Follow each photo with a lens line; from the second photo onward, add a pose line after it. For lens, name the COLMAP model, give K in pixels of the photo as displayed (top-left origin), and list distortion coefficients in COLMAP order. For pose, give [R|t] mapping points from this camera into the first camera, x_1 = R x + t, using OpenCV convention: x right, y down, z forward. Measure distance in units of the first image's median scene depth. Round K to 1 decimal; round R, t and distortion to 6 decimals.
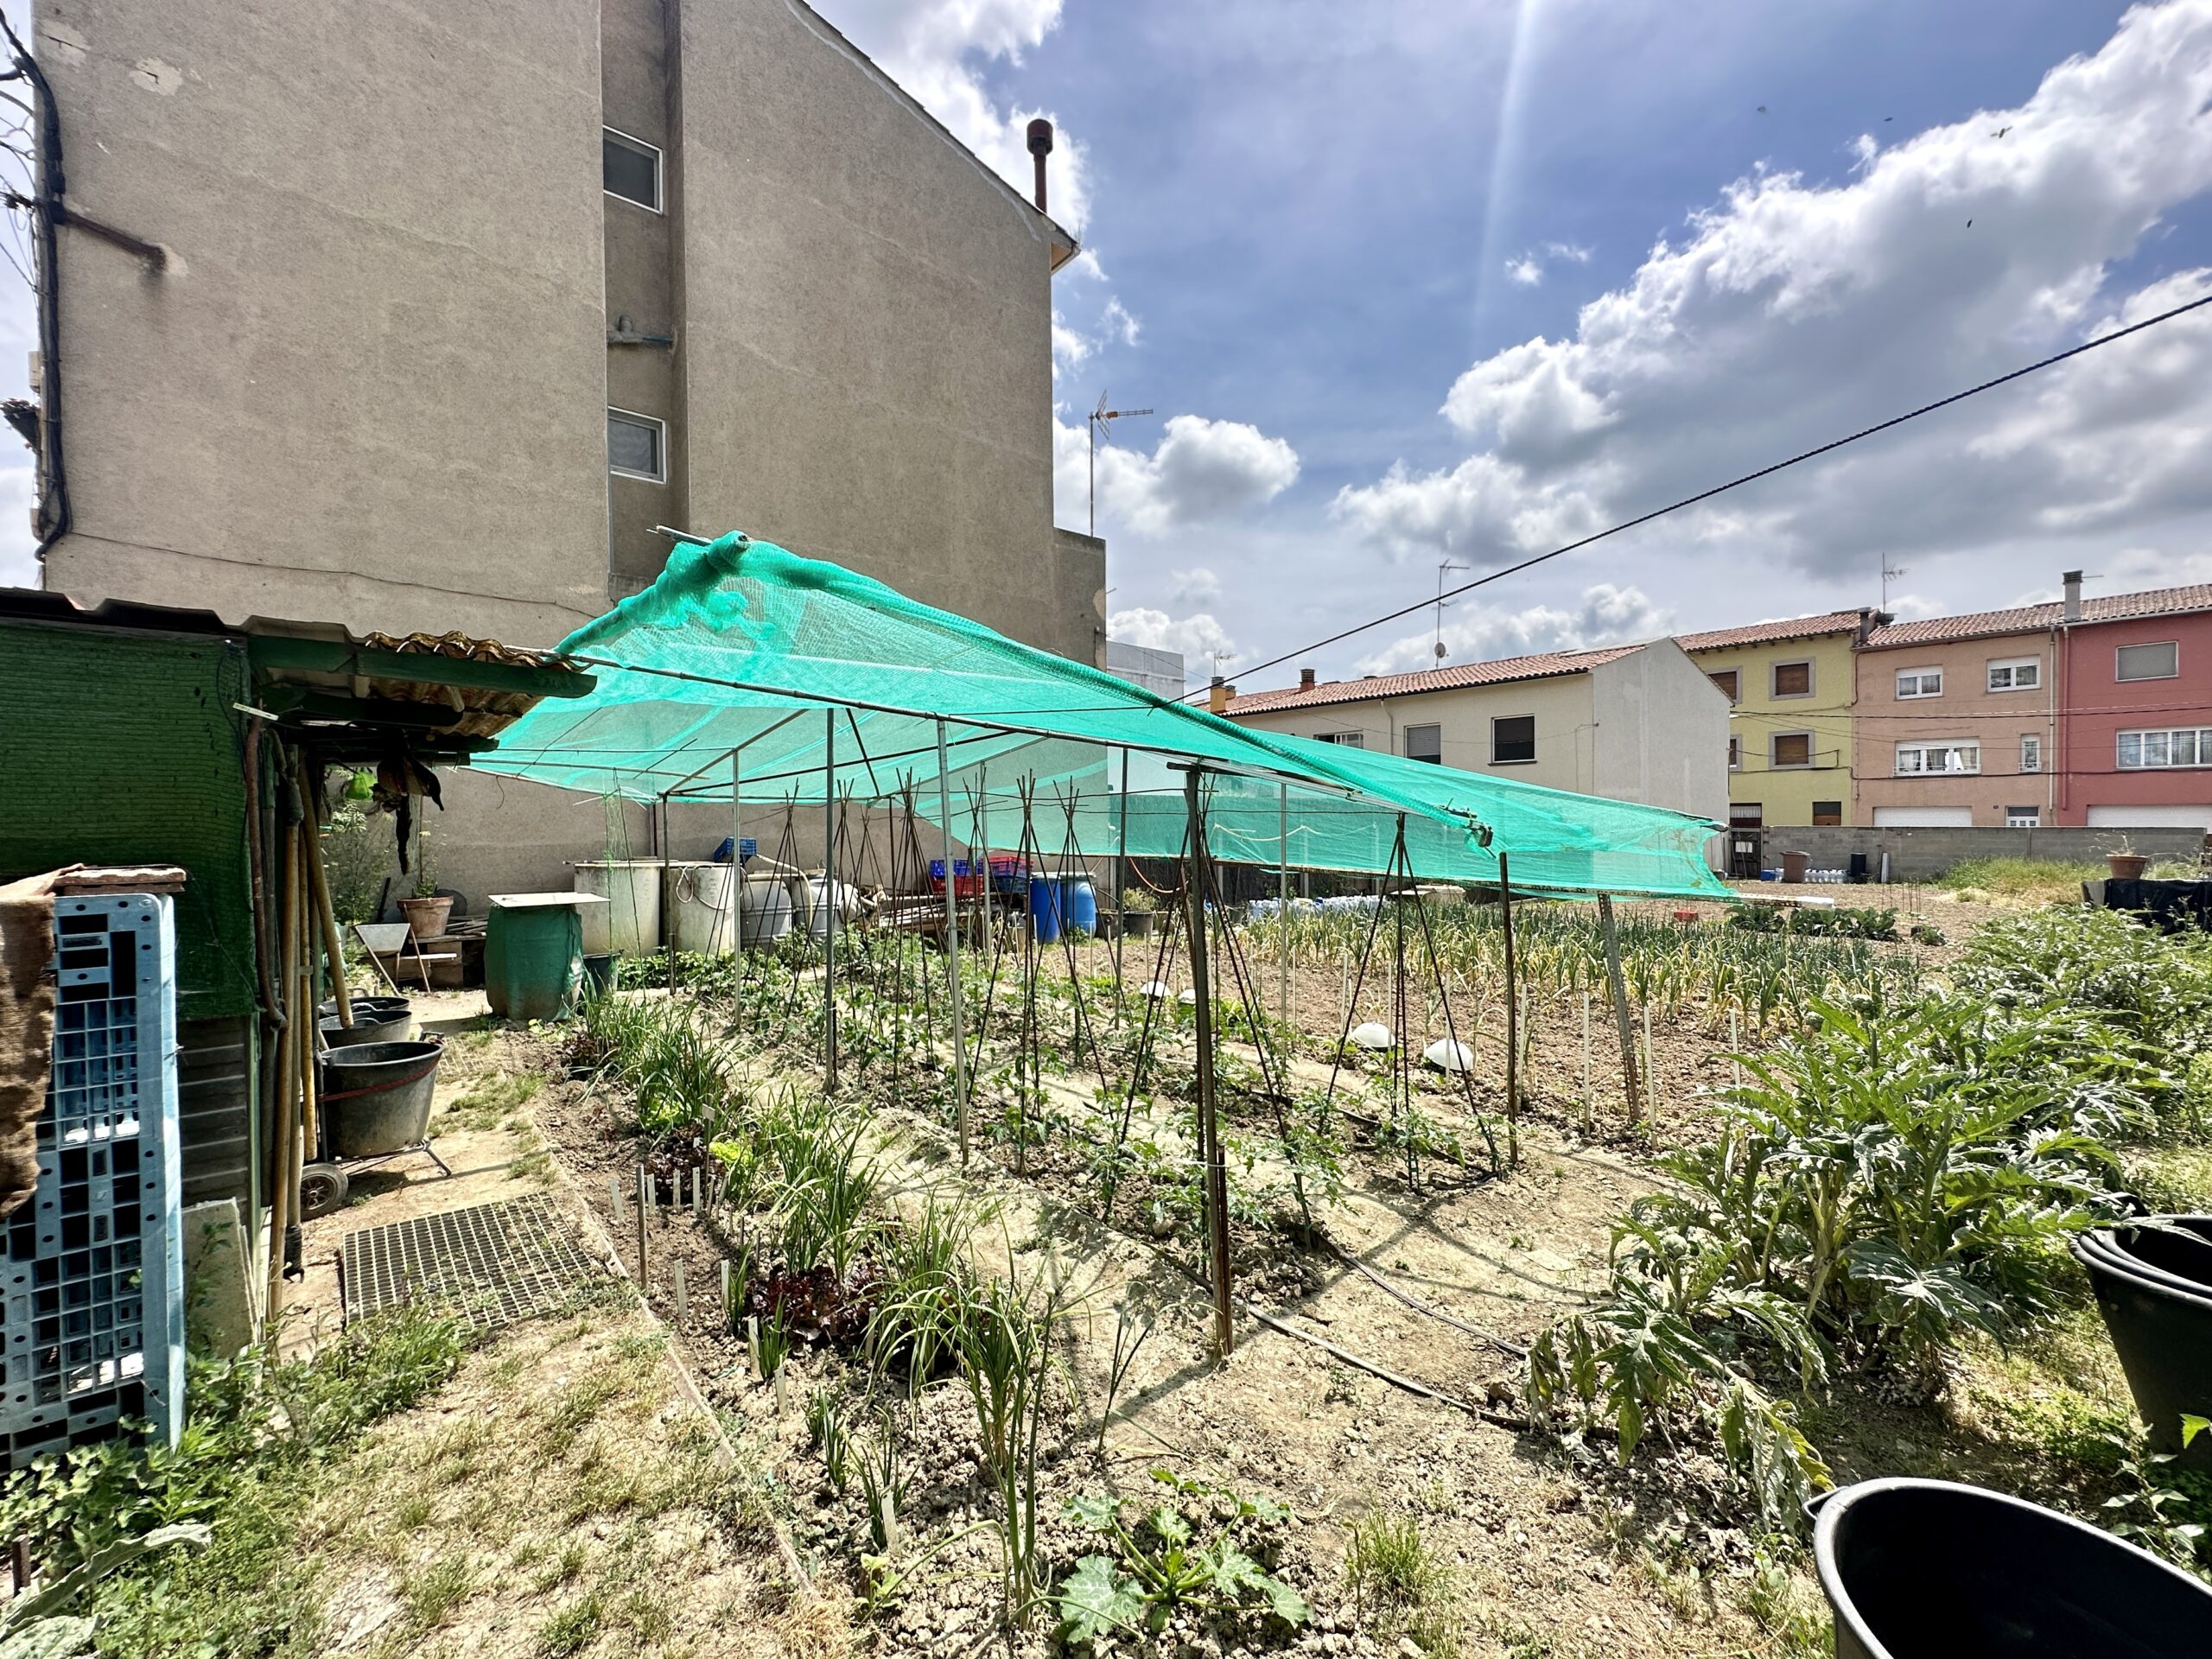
lens RADIAL K [[883.0, 0, 1095.6], [0, 883.0, 834.1], [0, 0, 1]] dist [-0.003568, 0.000385]
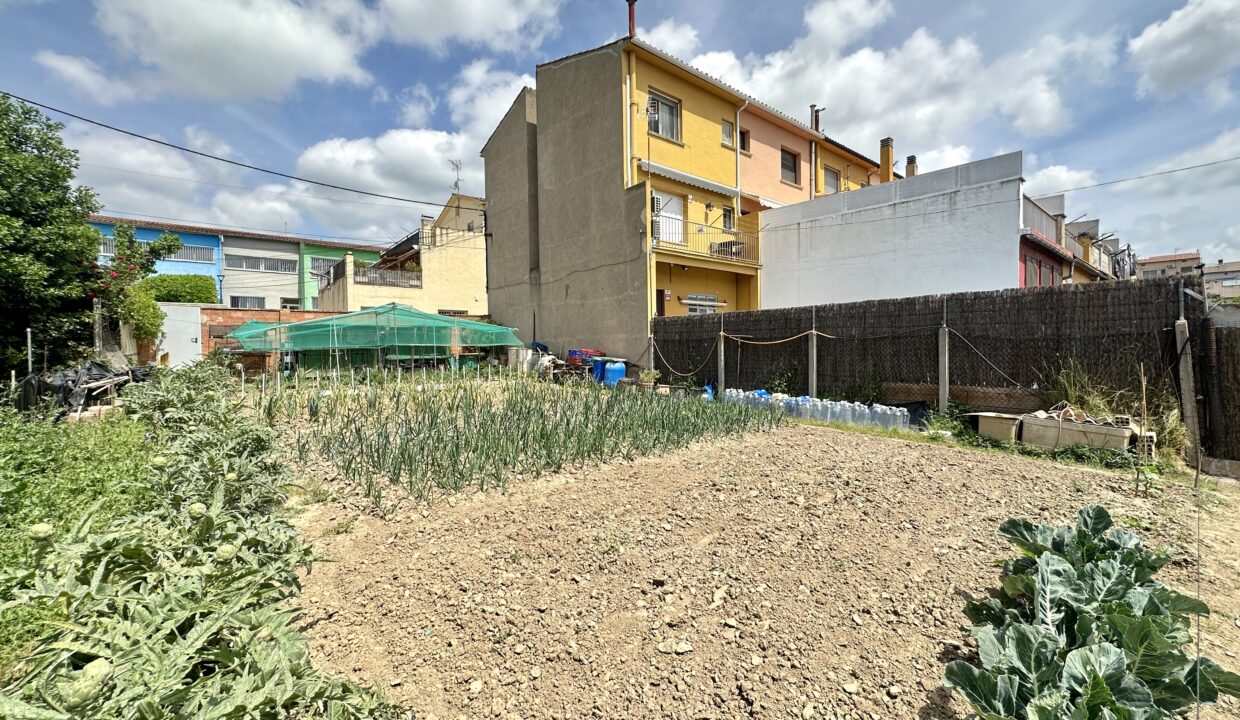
lens RADIAL K [[499.0, 0, 617.6], [0, 499.0, 358.7], [0, 0, 1]] dist [0.002982, 0.000550]
pose [[-0.011553, 0.028429, -0.999529, 1.750687], [-0.002883, 0.999591, 0.028464, 0.016507], [0.999929, 0.003211, -0.011466, 1.564459]]
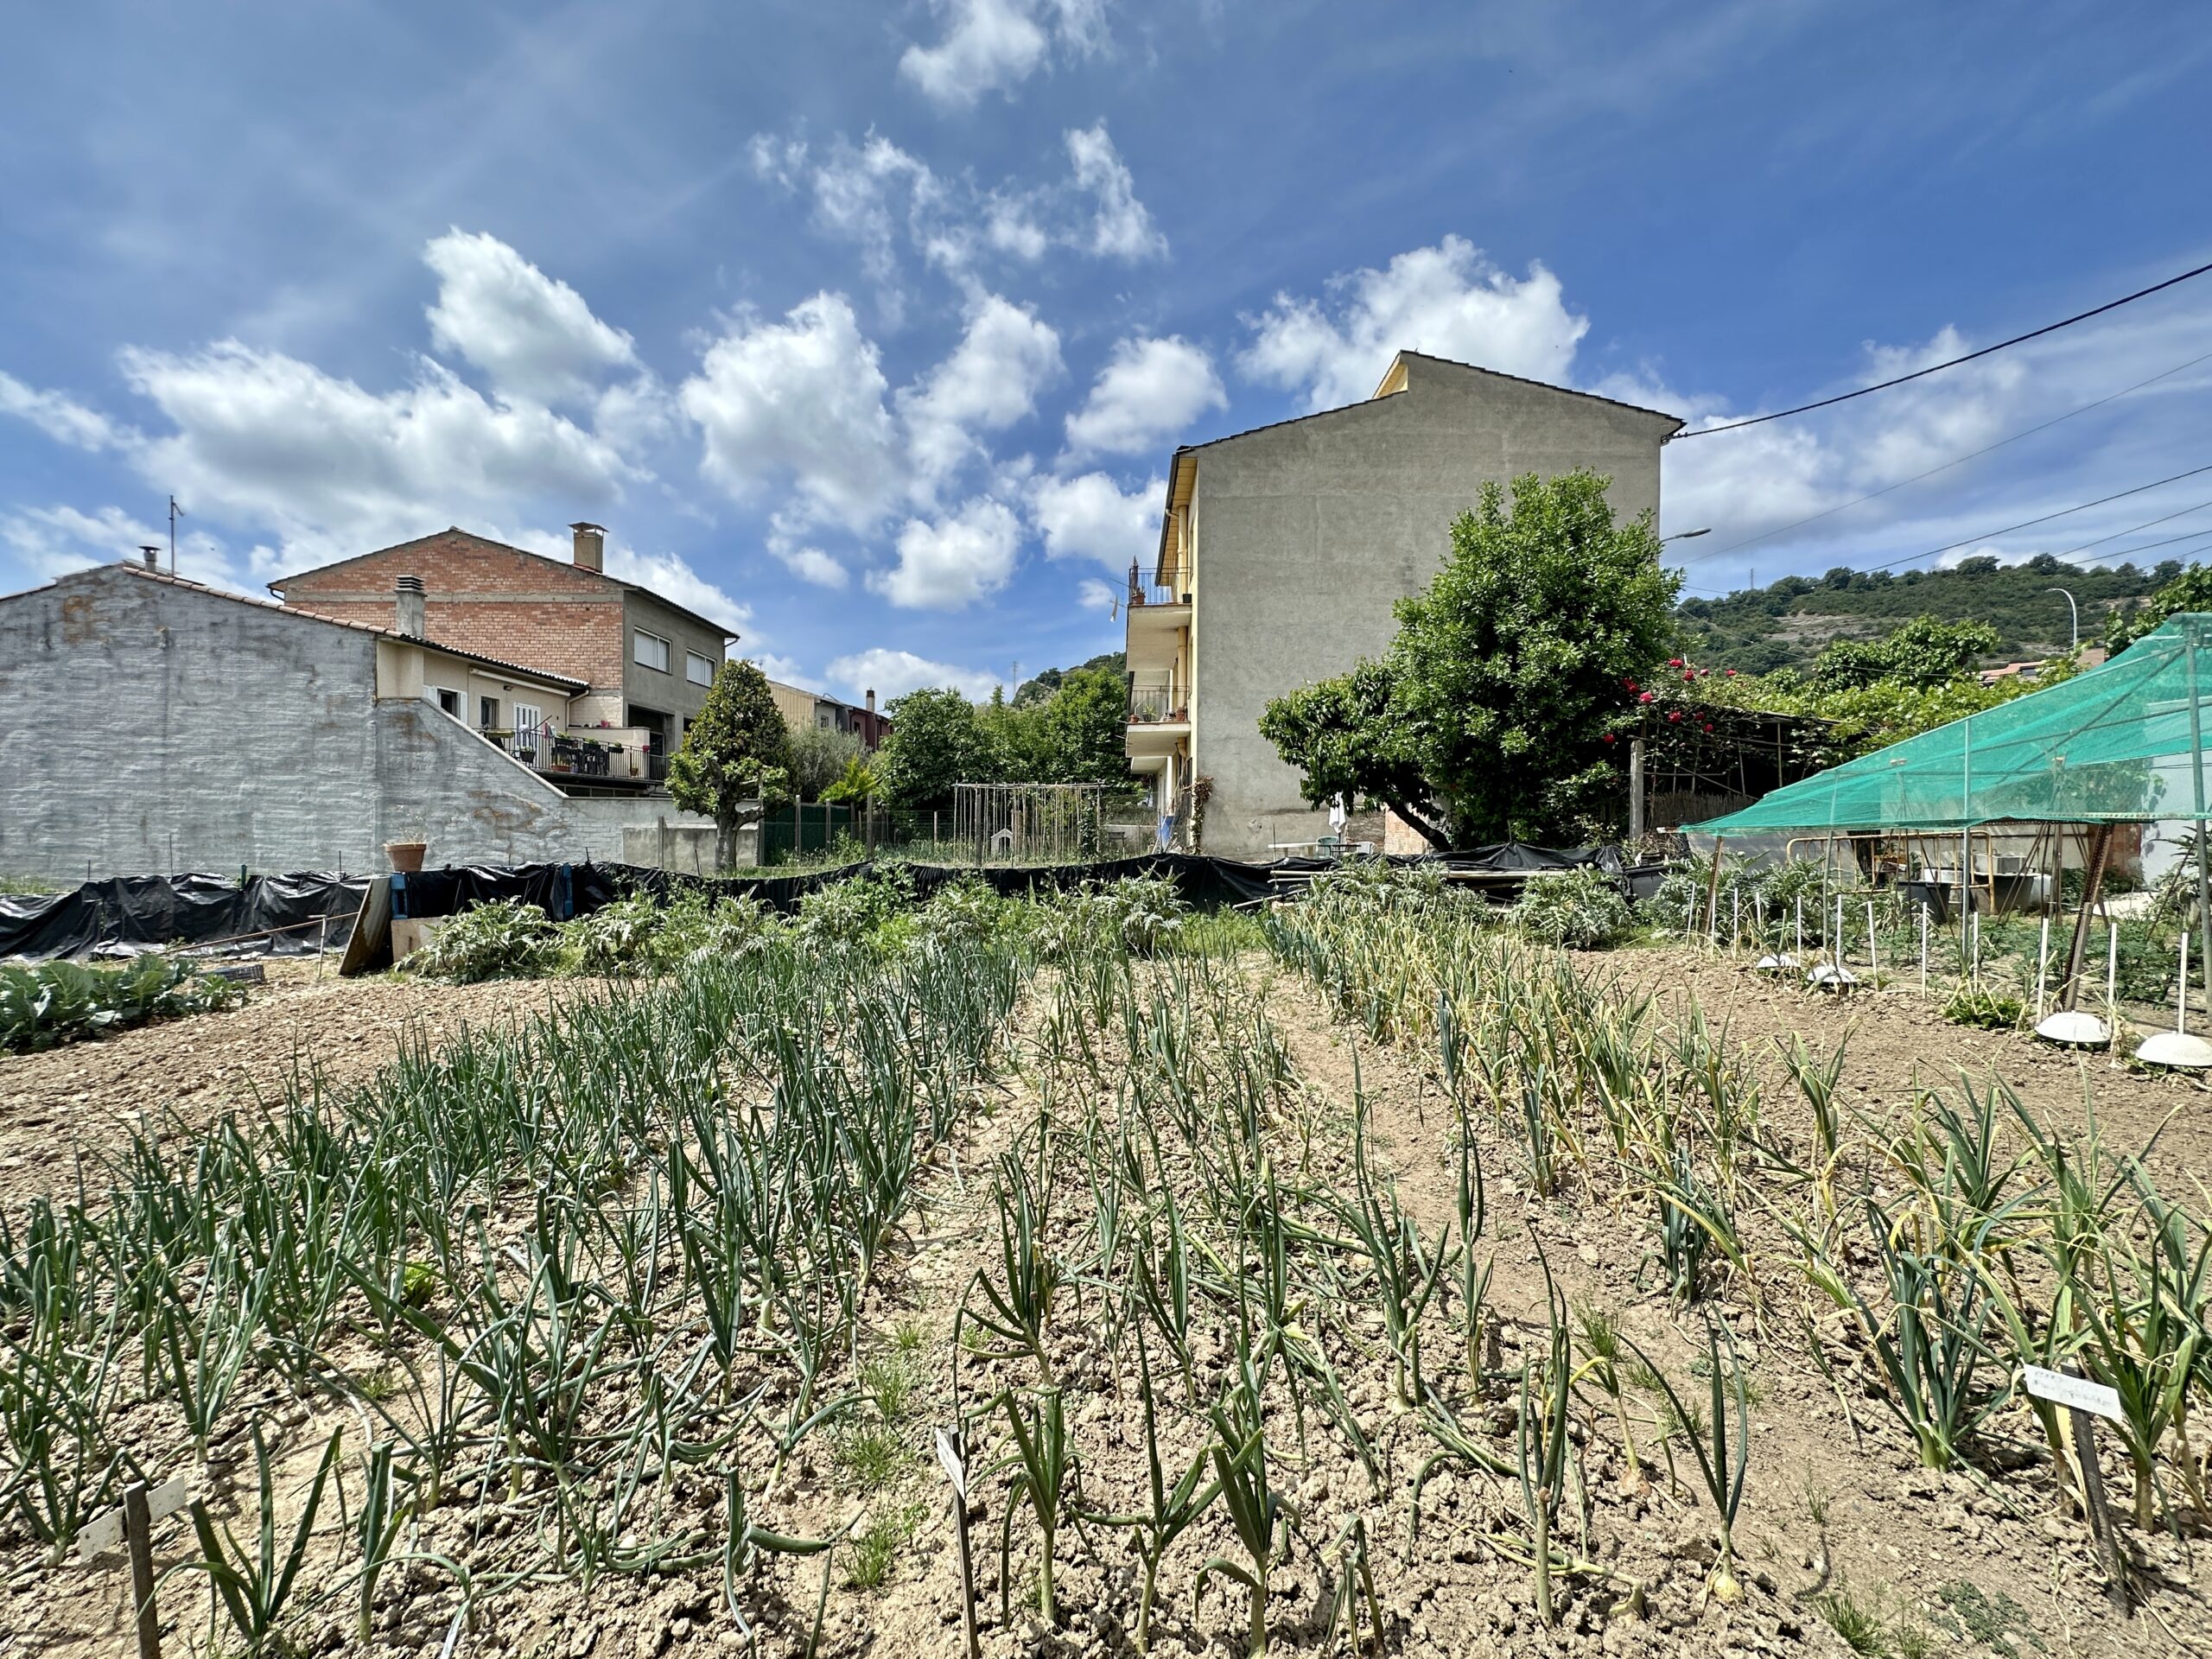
lens RADIAL K [[883.0, 0, 1116.0], [0, 883.0, 832.6], [0, 0, 1]] dist [-0.003568, 0.000385]
pose [[-0.759437, 0.001695, 0.650579, 0.181890], [0.014341, 0.999797, 0.014135, 0.012742], [-0.650423, 0.020064, -0.759307, 1.774660]]
